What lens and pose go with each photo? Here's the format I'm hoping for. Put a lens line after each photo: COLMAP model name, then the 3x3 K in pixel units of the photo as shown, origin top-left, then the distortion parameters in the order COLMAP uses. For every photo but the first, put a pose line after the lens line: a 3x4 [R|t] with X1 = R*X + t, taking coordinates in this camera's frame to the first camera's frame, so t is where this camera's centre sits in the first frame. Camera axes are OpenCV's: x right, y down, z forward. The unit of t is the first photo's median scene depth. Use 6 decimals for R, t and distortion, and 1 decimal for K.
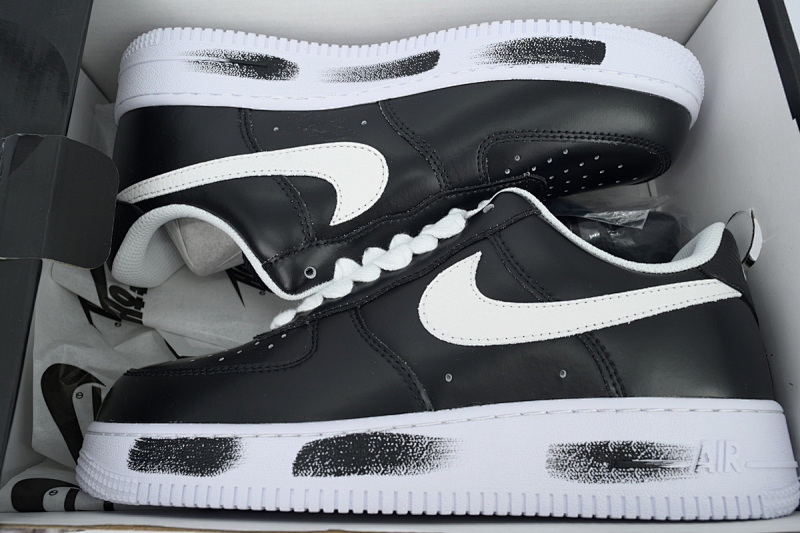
lens RADIAL K [[613.5, 0, 398.5], [0, 613.5, 266.2], [0, 0, 1]] dist [0.006119, 0.003808]
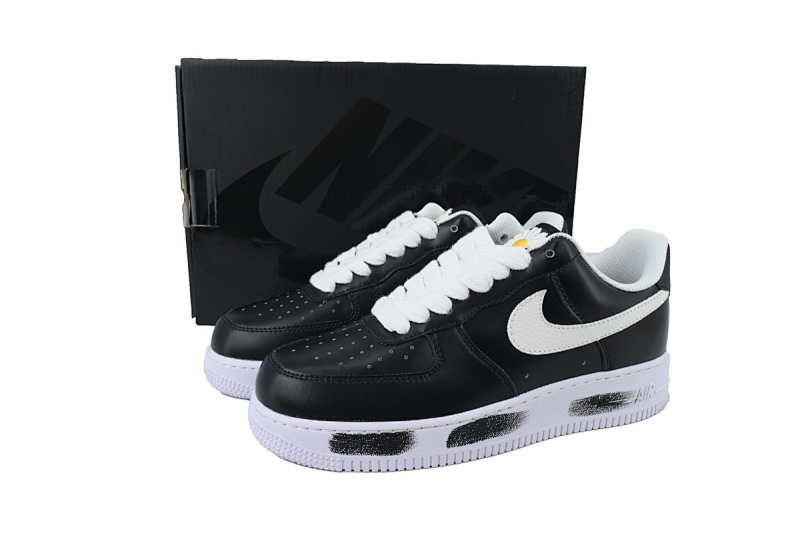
lens RADIAL K [[630.5, 0, 403.1], [0, 630.5, 264.2], [0, 0, 1]] dist [0.003516, 0.003130]
pose [[0.924092, -0.083710, 0.372888, -0.847576], [-0.119862, 0.863000, 0.490778, -0.883835], [-0.362886, -0.498220, 0.787458, -0.056490]]
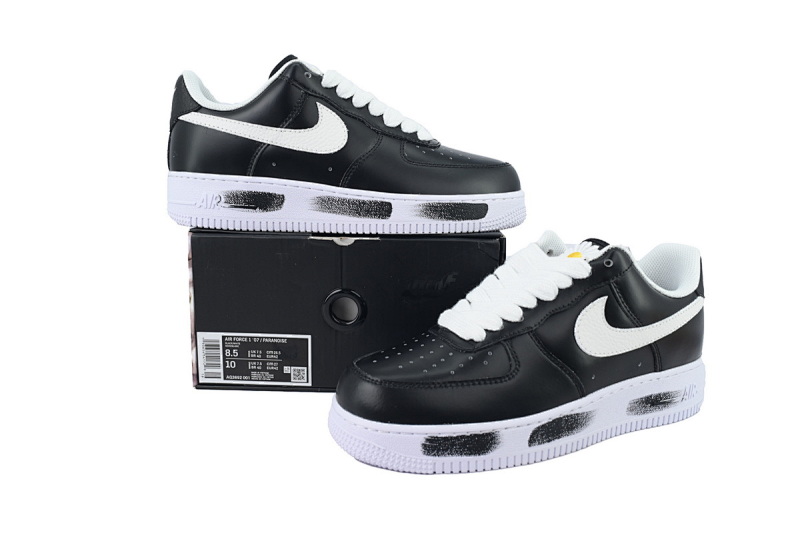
lens RADIAL K [[630.5, 0, 401.3], [0, 630.5, 267.1], [0, 0, 1]] dist [0.003516, 0.003130]
pose [[0.887288, -0.082432, 0.453790, -1.232164], [-0.135926, 0.893464, 0.428074, -0.818705], [-0.440732, -0.441506, 0.781554, -0.028988]]
